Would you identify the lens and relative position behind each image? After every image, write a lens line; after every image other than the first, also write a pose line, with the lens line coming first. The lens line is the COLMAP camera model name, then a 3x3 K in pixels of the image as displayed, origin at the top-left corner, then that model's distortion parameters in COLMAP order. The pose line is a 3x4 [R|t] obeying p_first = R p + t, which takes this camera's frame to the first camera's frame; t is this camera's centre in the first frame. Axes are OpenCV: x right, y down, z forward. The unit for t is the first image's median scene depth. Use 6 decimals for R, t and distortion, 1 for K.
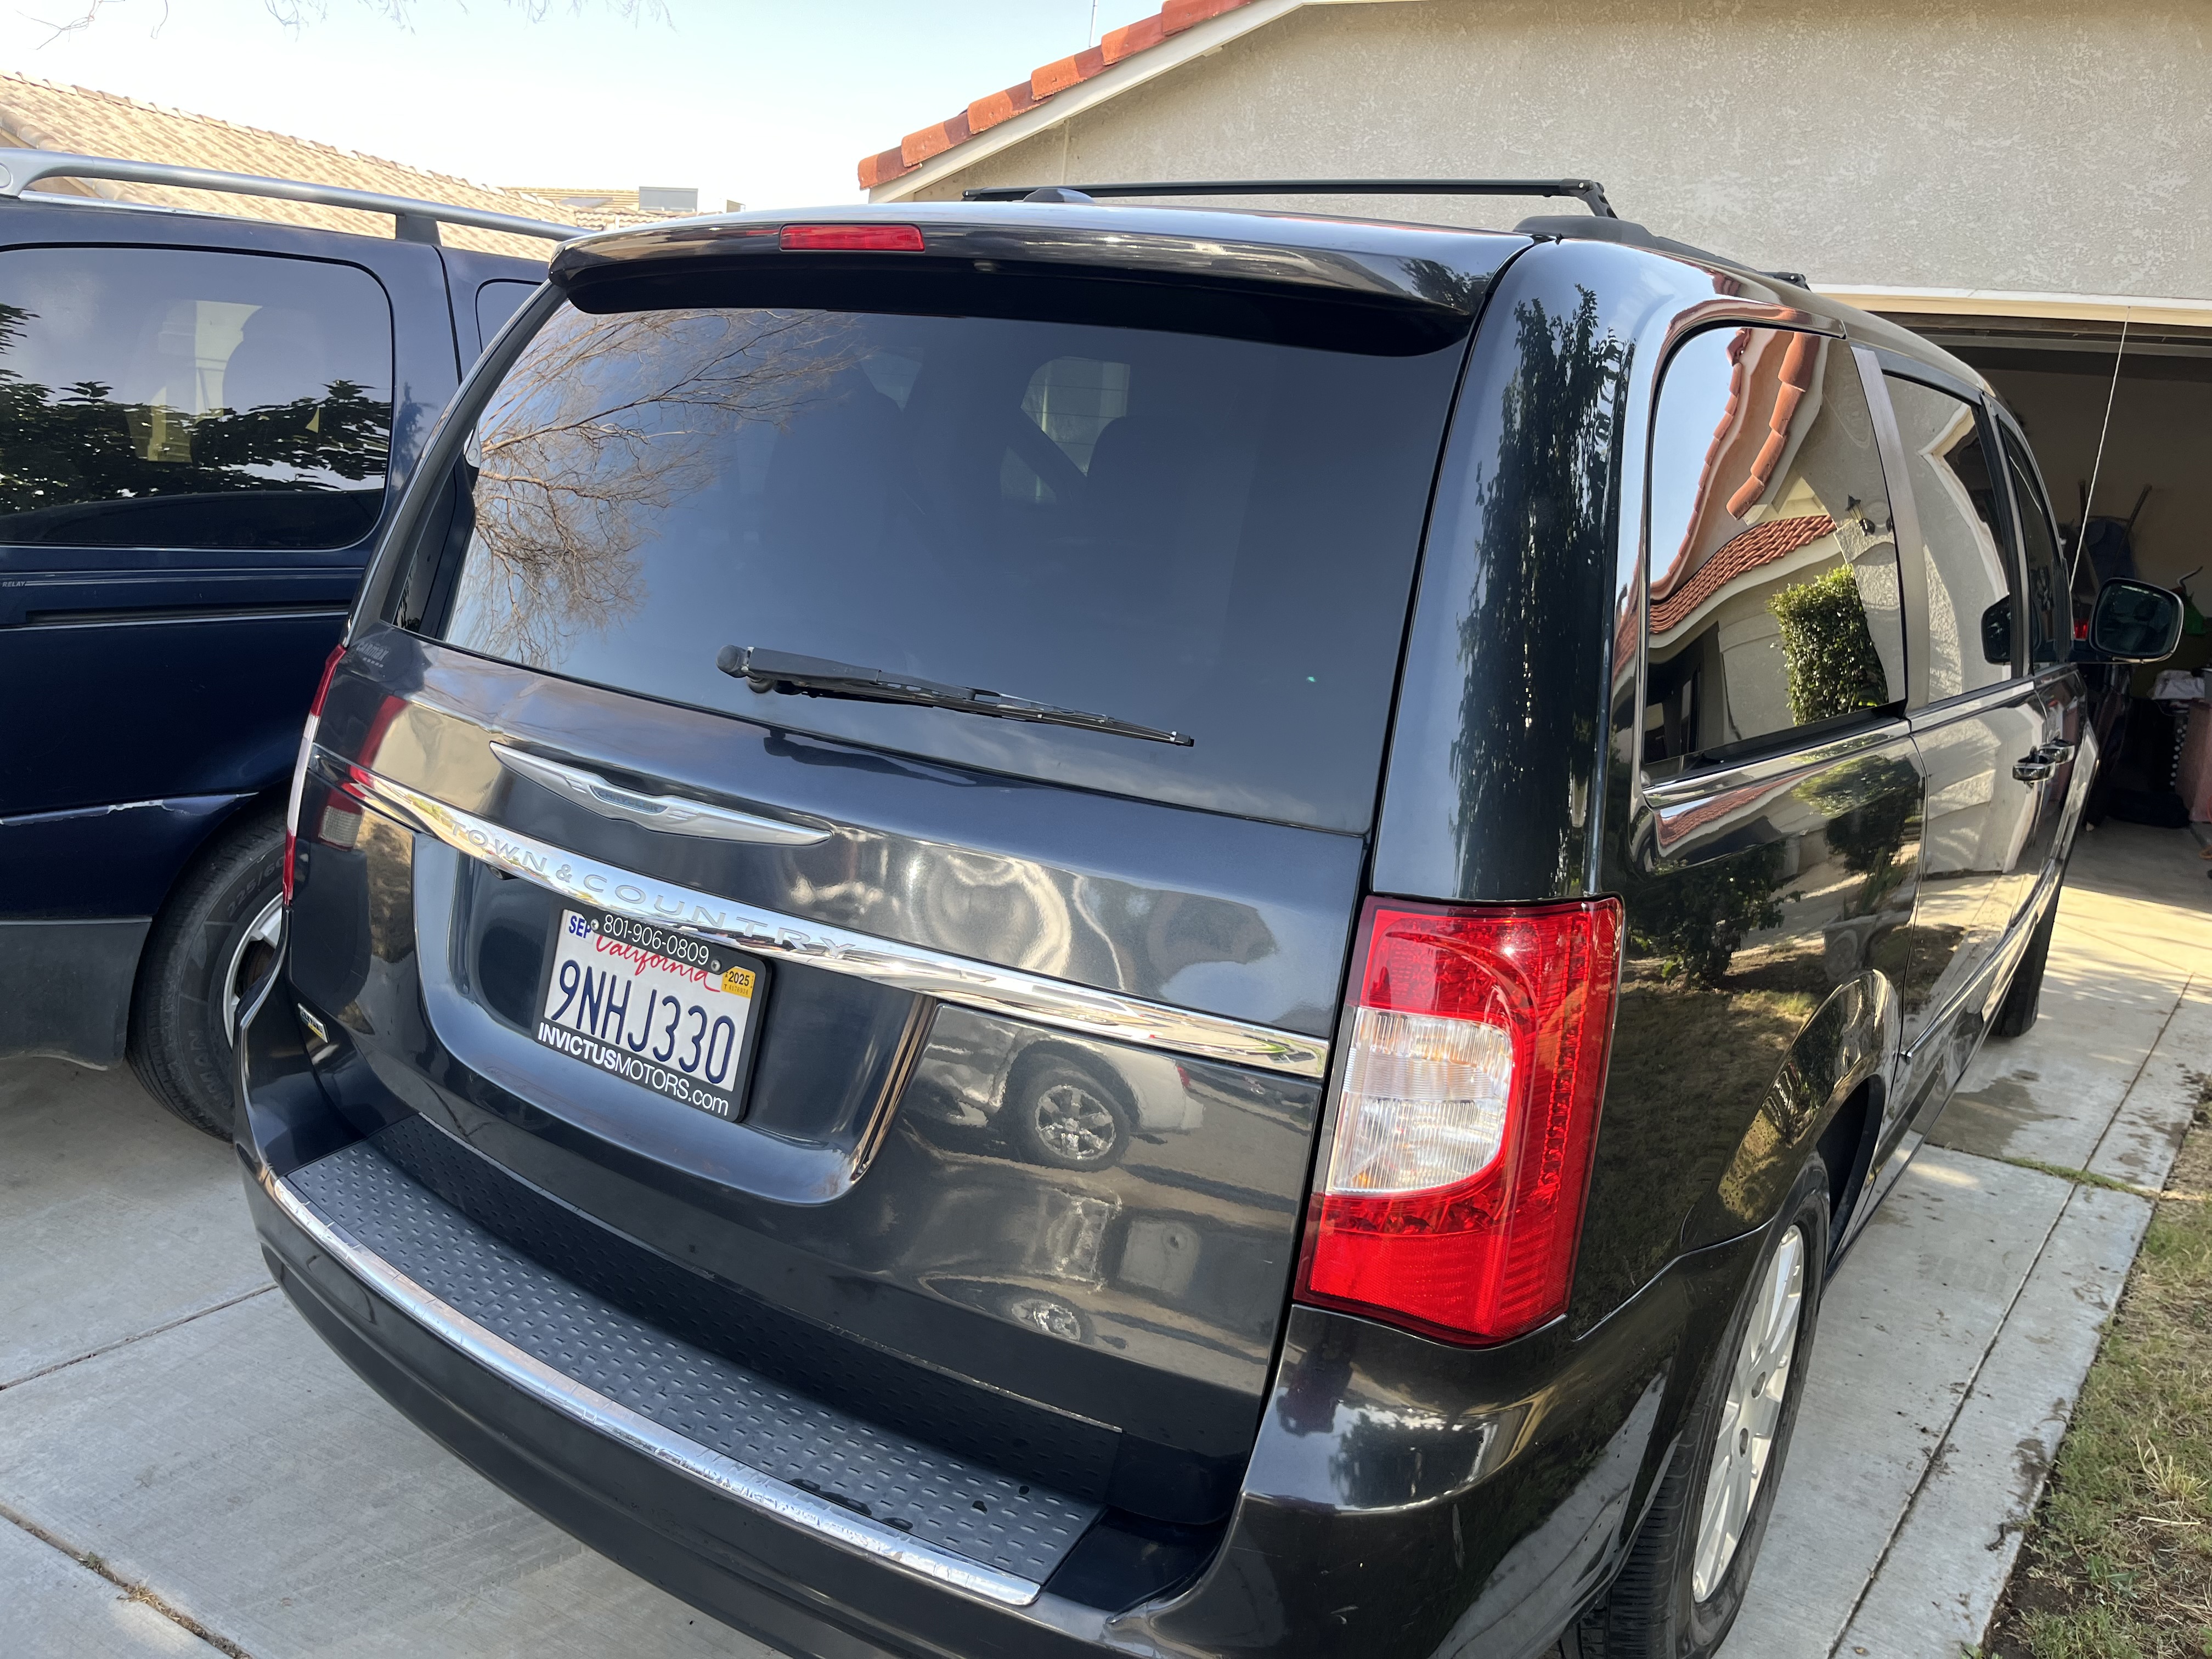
lens RADIAL K [[1834.9, 0, 1102.0], [0, 1834.9, 713.0], [0, 0, 1]] dist [0.050771, -0.197368]
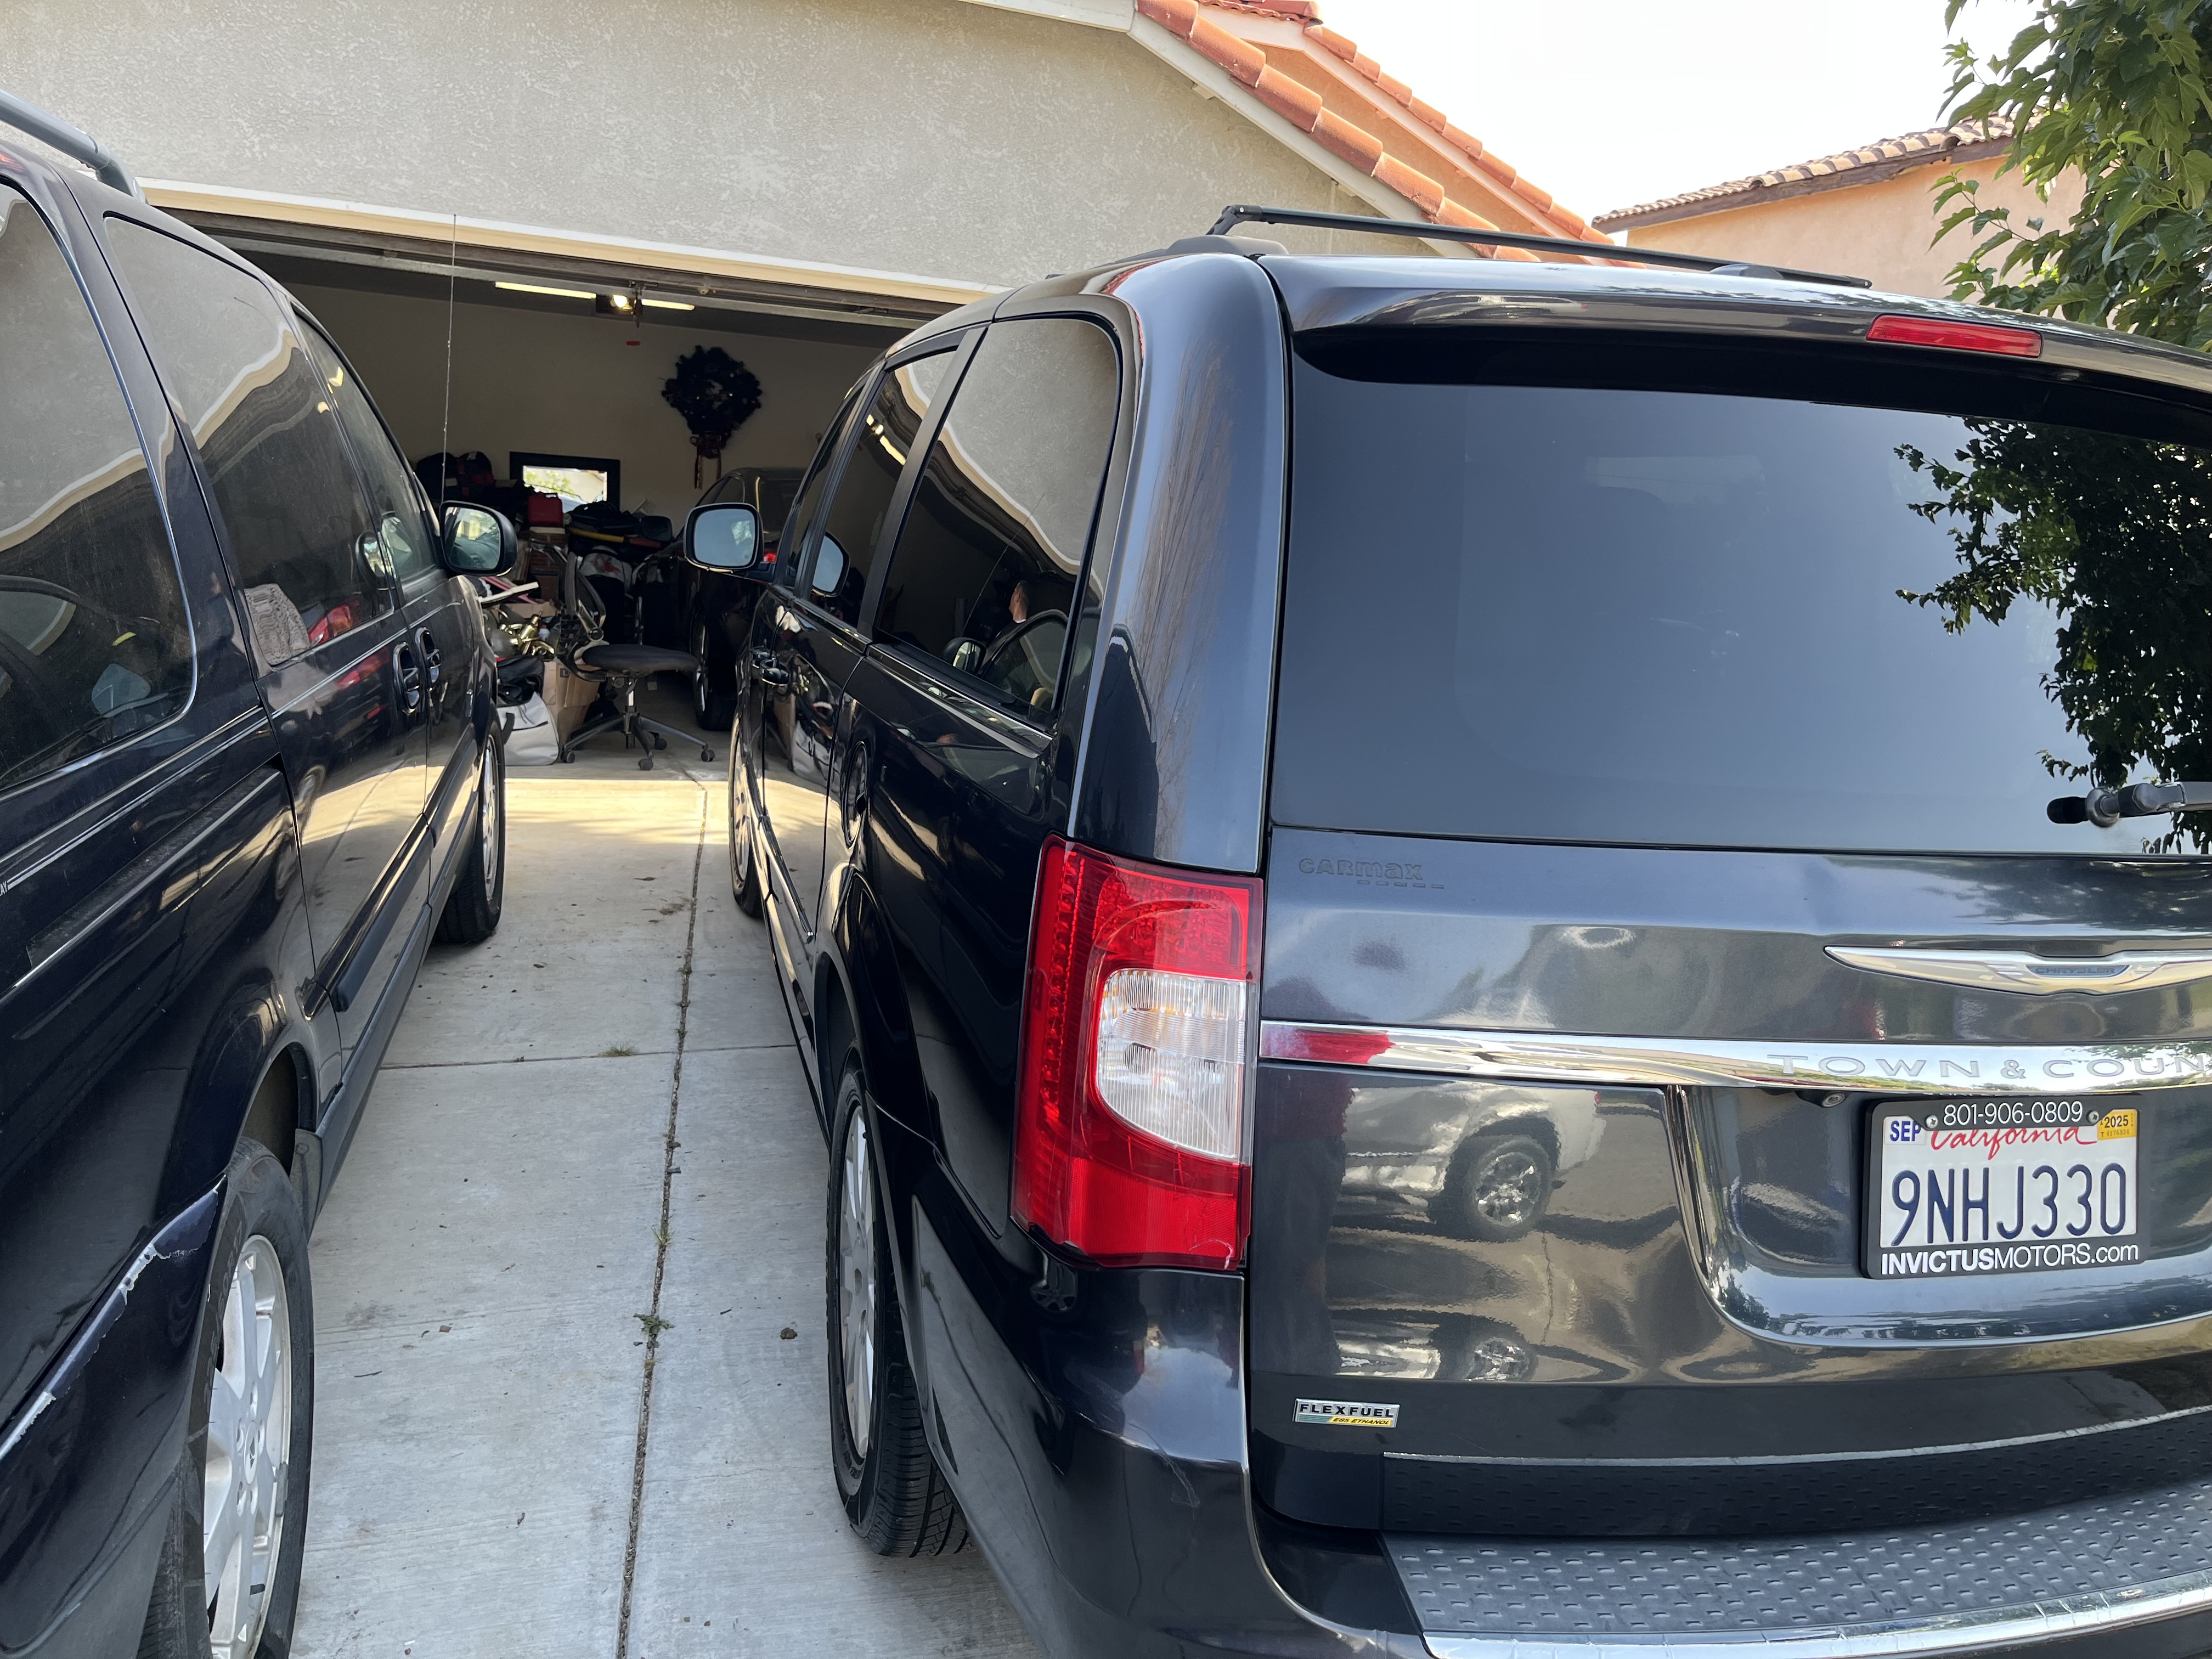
lens RADIAL K [[1648.2, 0, 1064.1], [0, 1648.2, 804.1], [0, 0, 1]] dist [0.059786, -0.080785]
pose [[0.623930, -0.174902, 0.761657, -1.096123], [0.085962, 0.984079, 0.155560, -0.187109], [-0.776738, -0.031585, 0.629031, 0.830235]]
